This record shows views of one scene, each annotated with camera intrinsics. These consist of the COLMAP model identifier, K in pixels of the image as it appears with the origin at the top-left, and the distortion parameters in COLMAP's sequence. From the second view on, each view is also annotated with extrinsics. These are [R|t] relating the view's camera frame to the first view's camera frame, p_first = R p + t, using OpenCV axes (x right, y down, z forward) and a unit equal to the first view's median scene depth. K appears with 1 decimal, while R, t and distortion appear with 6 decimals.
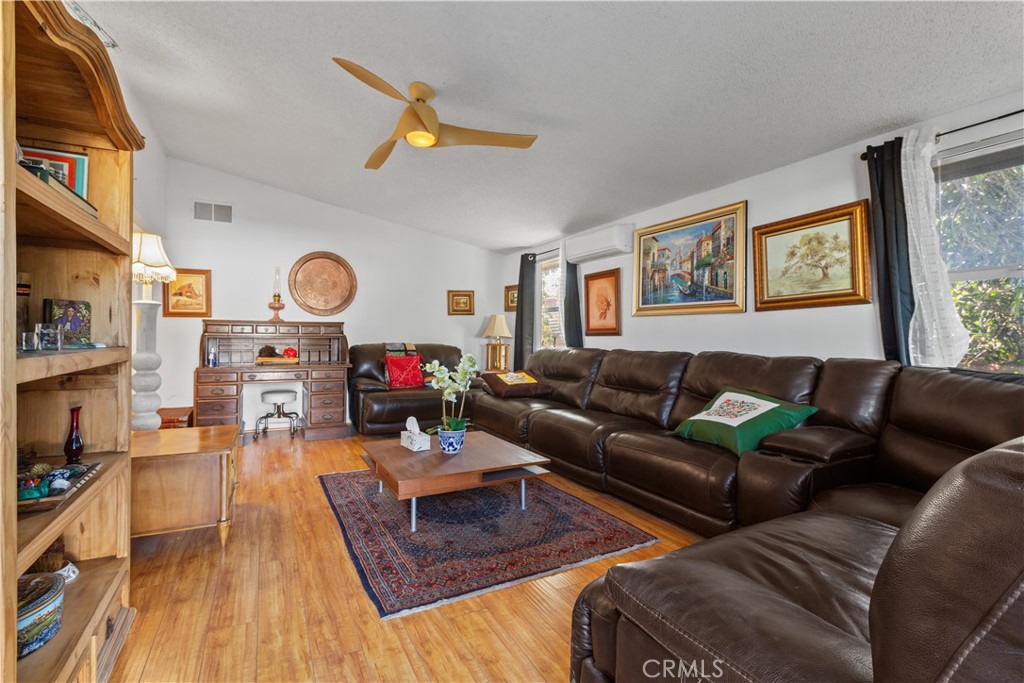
lens RADIAL K [[455.8, 0, 504.2], [0, 455.8, 343.6], [0, 0, 1]] dist [-0.001239, -0.000692]
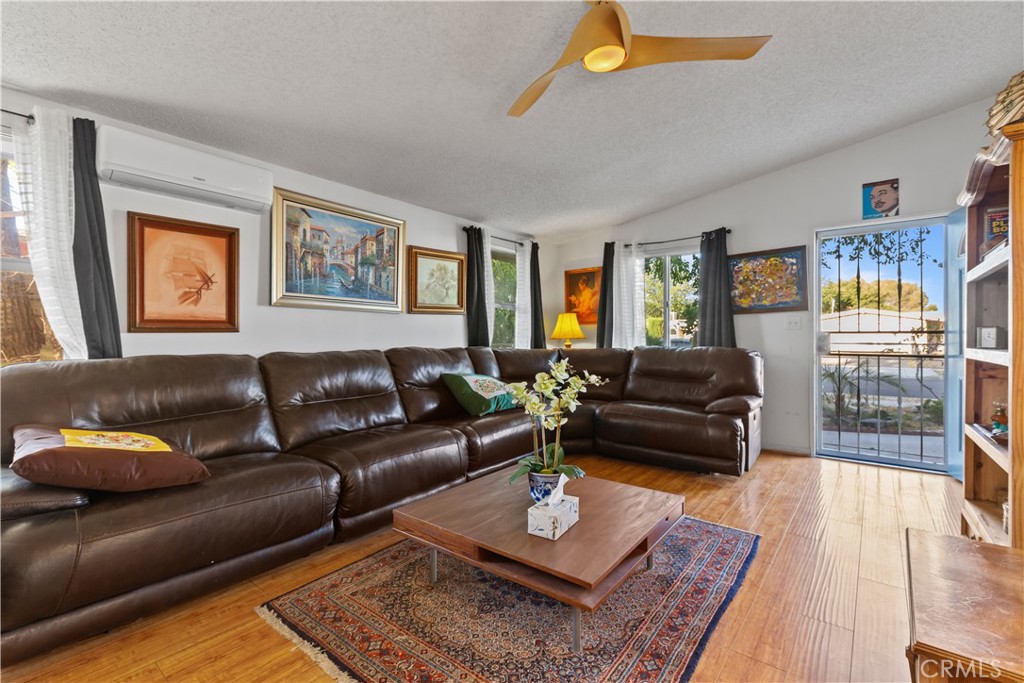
lens RADIAL K [[455.8, 0, 504.5], [0, 455.8, 336.1], [0, 0, 1]] dist [-0.001239, -0.000692]
pose [[-0.391424, -0.007545, 0.920180, -0.608839], [0.011378, 0.999850, 0.013038, -0.020204], [-0.920140, 0.015573, -0.391279, 1.108114]]
